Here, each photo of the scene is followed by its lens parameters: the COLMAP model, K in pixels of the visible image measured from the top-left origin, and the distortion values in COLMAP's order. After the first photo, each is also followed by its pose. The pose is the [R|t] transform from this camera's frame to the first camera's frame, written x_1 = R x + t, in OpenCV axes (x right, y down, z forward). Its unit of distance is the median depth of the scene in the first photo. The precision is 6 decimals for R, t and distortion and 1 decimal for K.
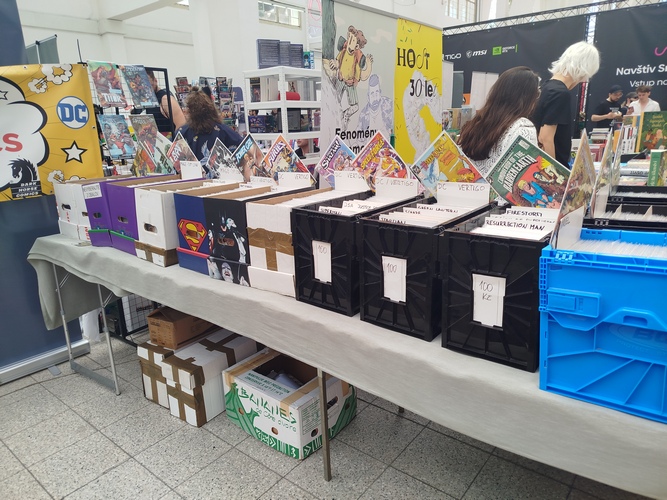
lens RADIAL K [[467.0, 0, 328.1], [0, 467.0, 251.6], [0, 0, 1]] dist [0.017981, -0.005746]
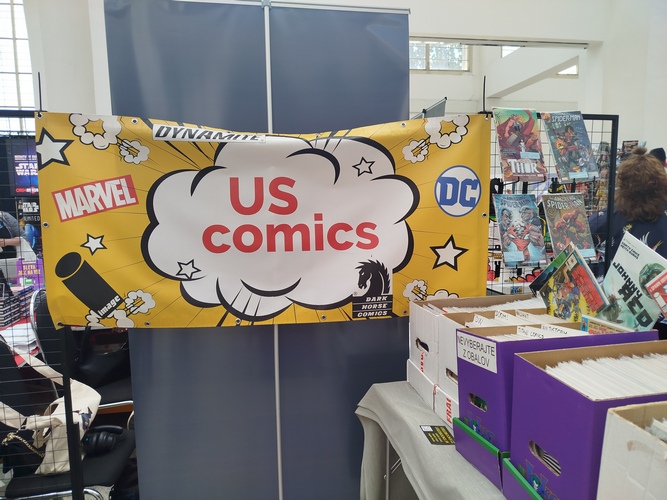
lens RADIAL K [[467.0, 0, 328.1], [0, 467.0, 251.6], [0, 0, 1]] dist [0.017981, -0.005746]
pose [[0.757428, 0.089878, -0.646702, -0.268258], [-0.183807, 0.979774, -0.079110, -0.138721], [0.626512, 0.178788, 0.758629, 0.443085]]
